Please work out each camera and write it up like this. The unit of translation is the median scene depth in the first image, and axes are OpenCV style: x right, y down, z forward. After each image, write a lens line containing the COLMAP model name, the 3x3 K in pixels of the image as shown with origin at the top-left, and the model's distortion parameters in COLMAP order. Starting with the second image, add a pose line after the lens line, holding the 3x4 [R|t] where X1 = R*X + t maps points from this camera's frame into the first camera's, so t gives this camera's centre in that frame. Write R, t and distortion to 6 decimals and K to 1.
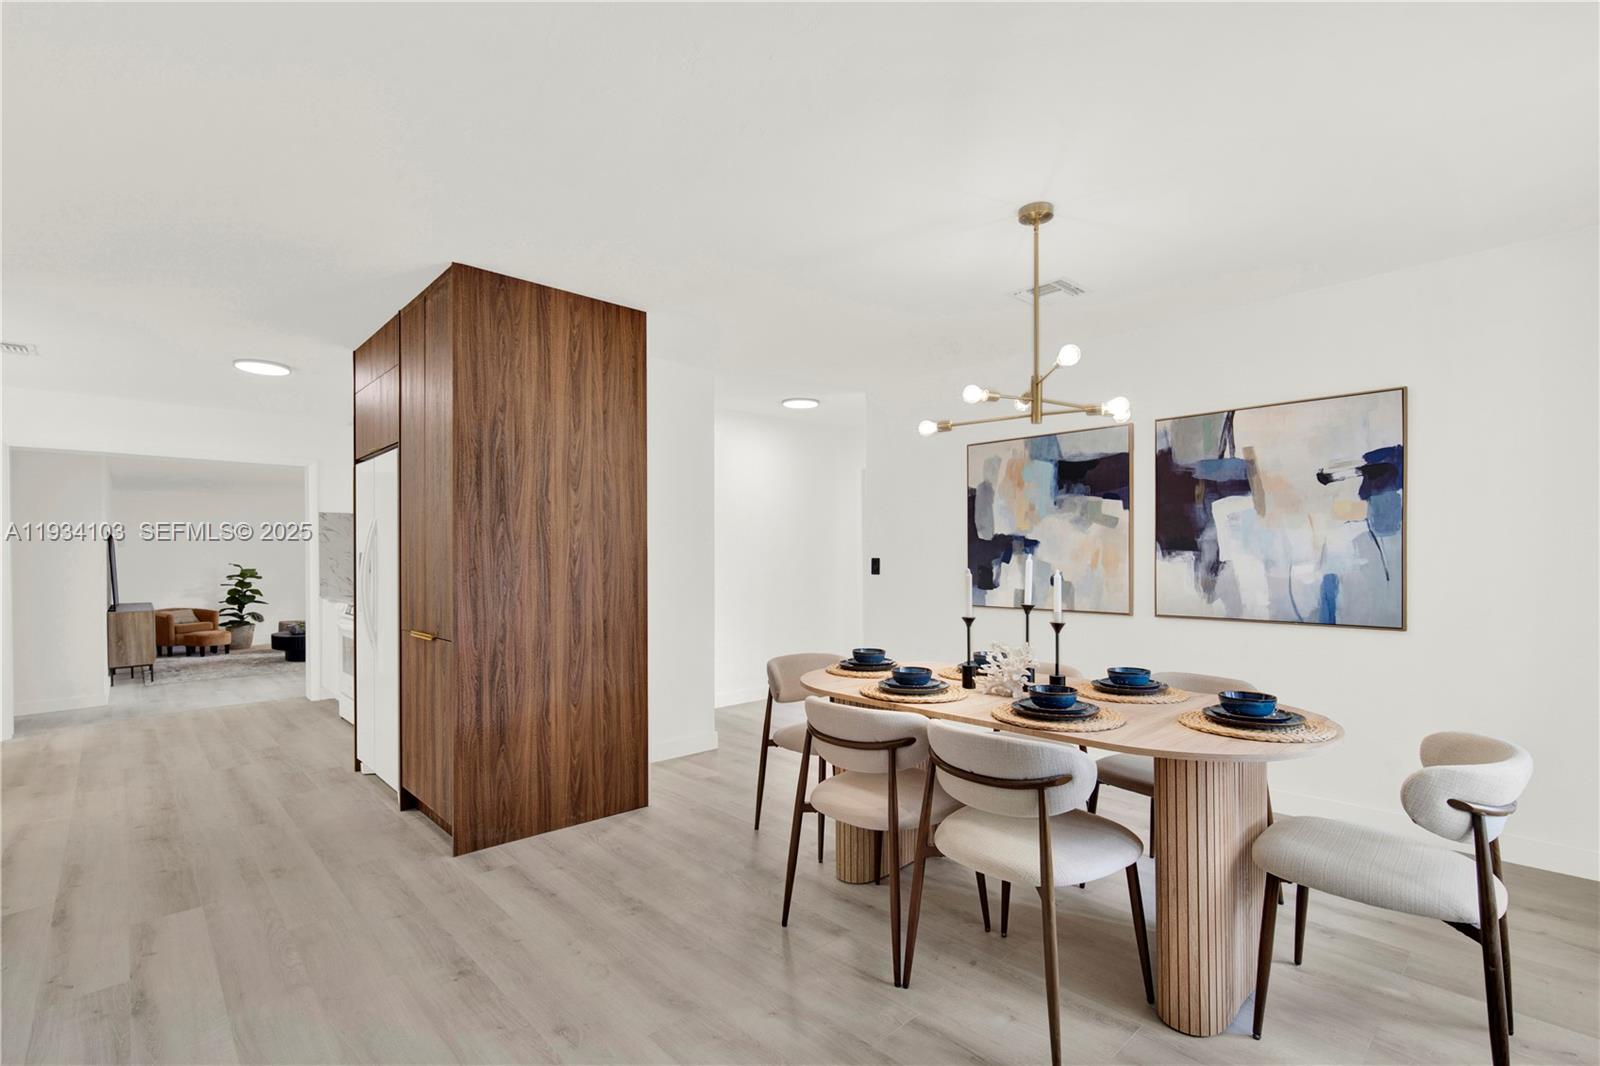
lens RADIAL K [[693.9, 0, 750.7], [0, 693.9, 548.1], [0, 0, 1]] dist [-0.000763, 0.000247]
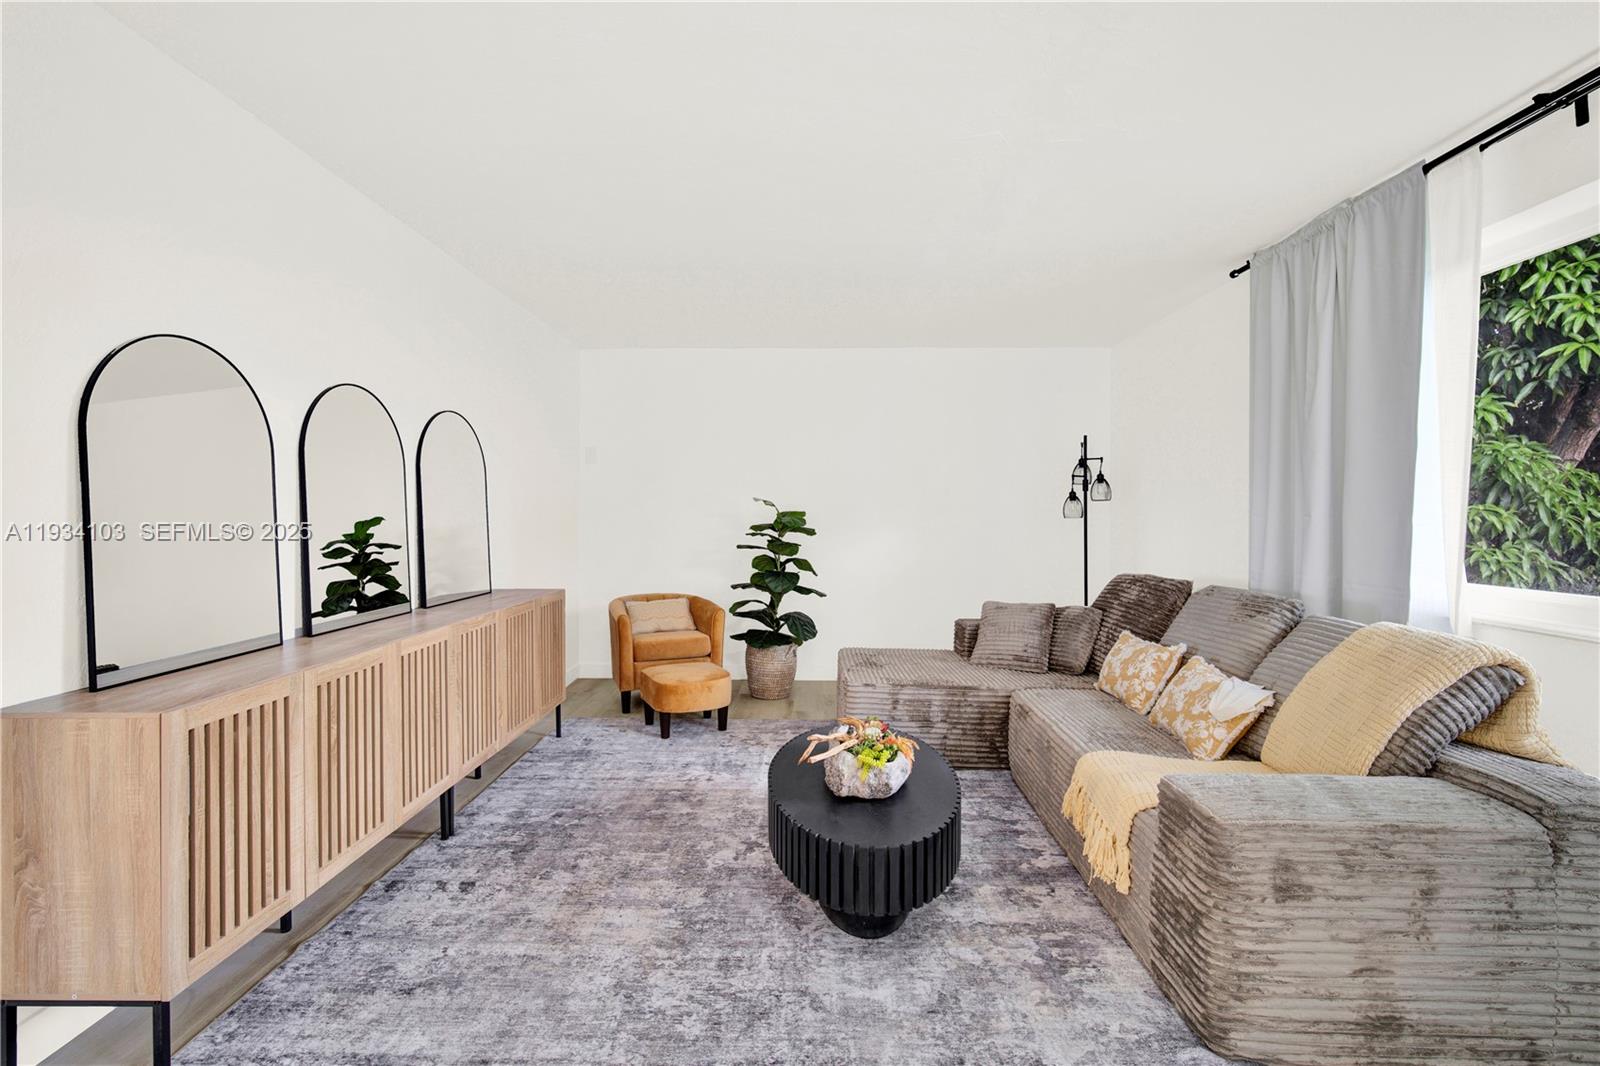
lens RADIAL K [[713.0, 0, 804.4], [0, 713.0, 509.4], [0, 0, 1]] dist [-0.010407, 0.001747]
pose [[0.748169, 0.015246, -0.663333, -0.467376], [-0.007796, 0.999869, 0.014188, 0.024749], [0.663463, -0.005443, 0.748190, 0.745446]]
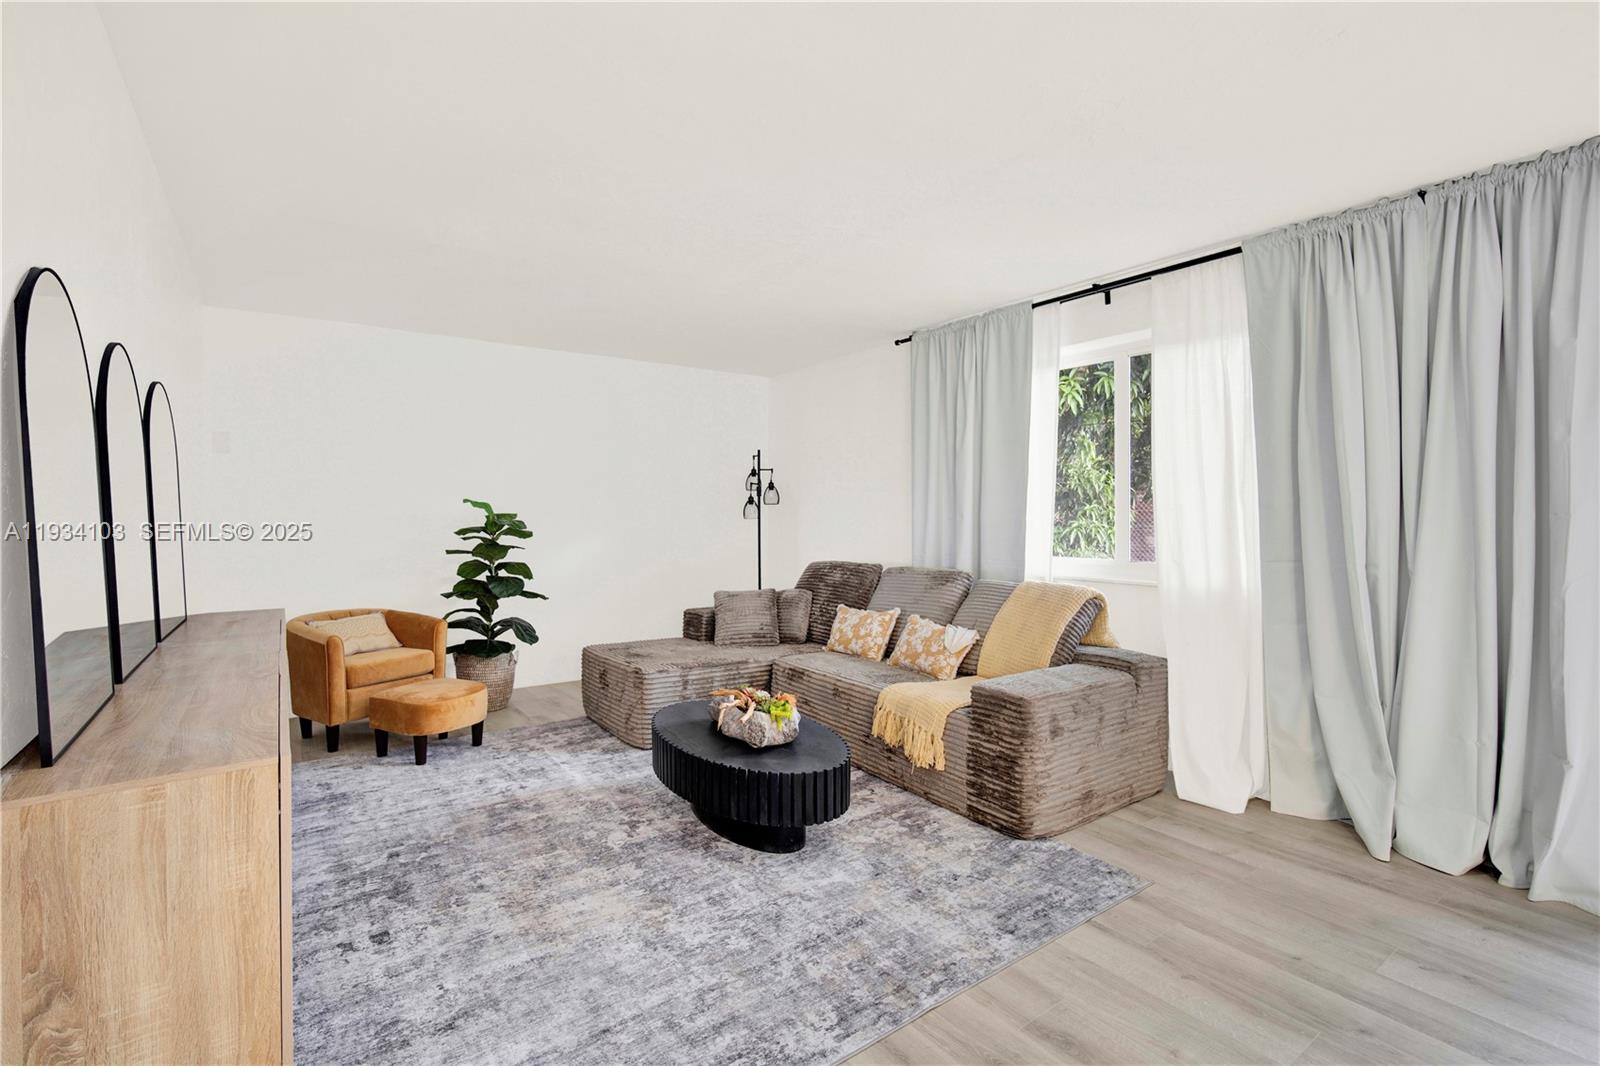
lens RADIAL K [[713.0, 0, 804.4], [0, 713.0, 509.4], [0, 0, 1]] dist [-0.010407, 0.001747]
pose [[0.995954, 0.016274, -0.088377, -0.561318], [-0.015958, 0.999864, 0.004275, 0.025244], [0.088435, -0.002847, 0.996078, 0.654236]]
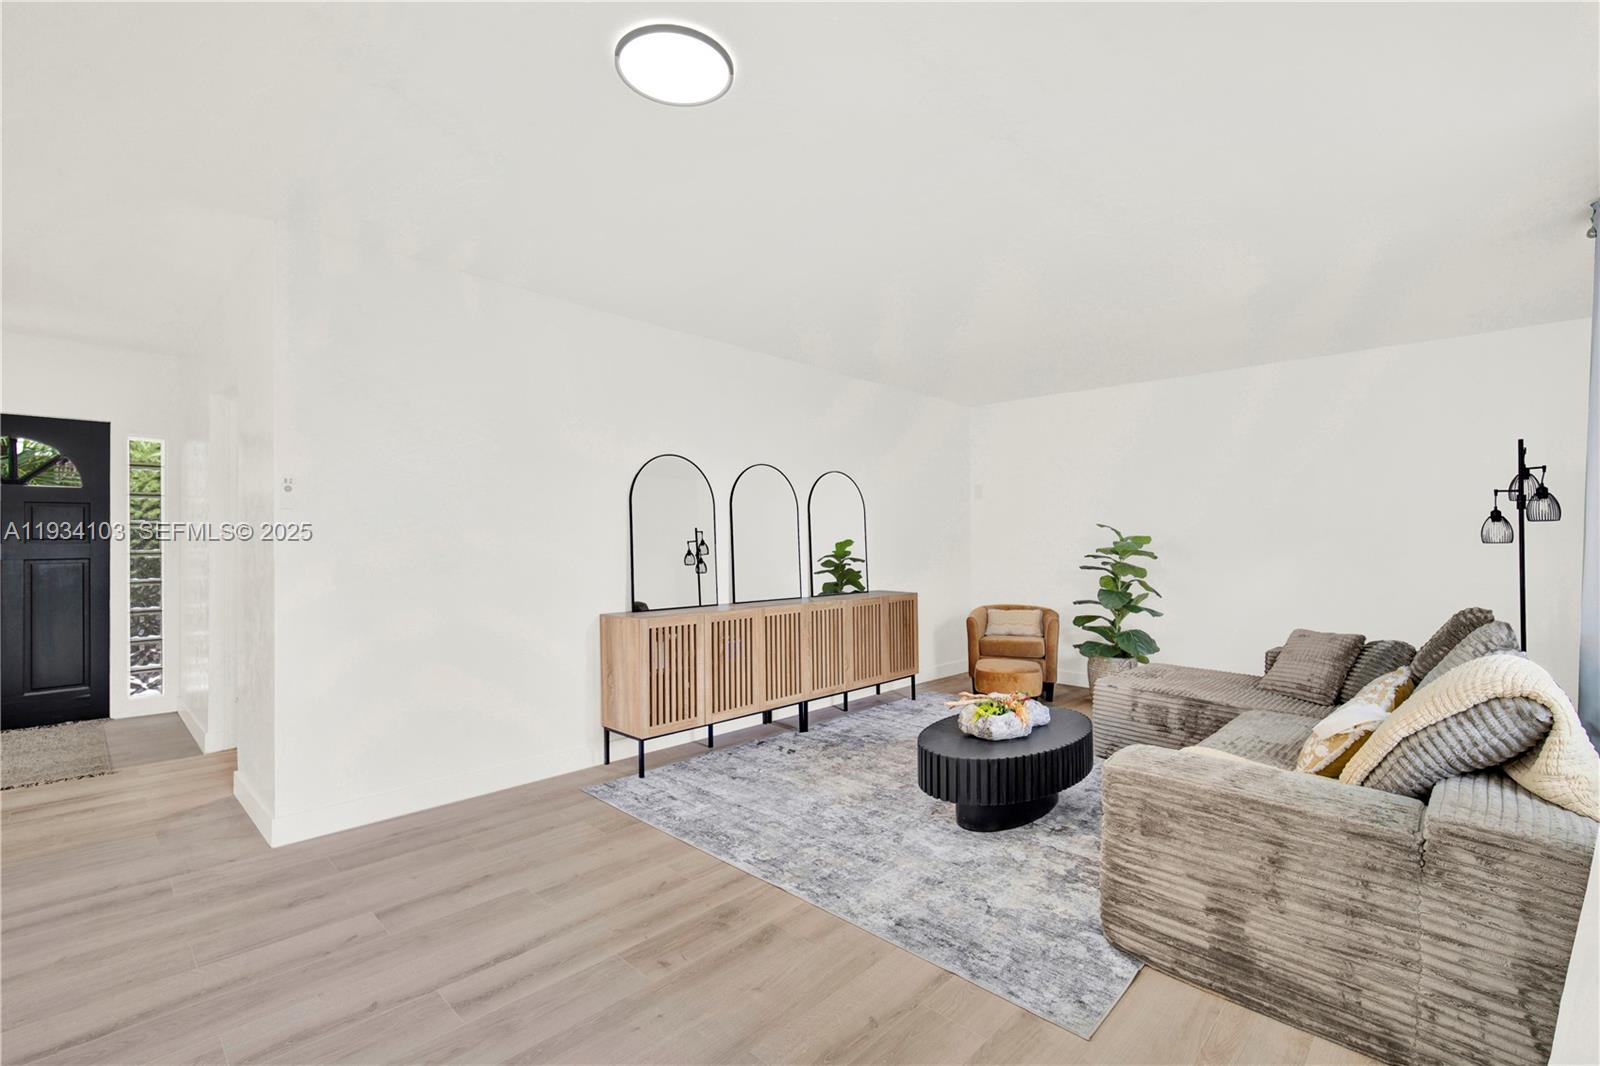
lens RADIAL K [[704.1, 0, 817.5], [0, 704.1, 526.5], [0, 0, 1]] dist [-0.010580, 0.001223]
pose [[0.110224, 0.000194, -0.993907, -0.303810], [0.009726, 0.999952, 0.001274, 0.022880], [0.993859, -0.009807, 0.110216, 0.815333]]
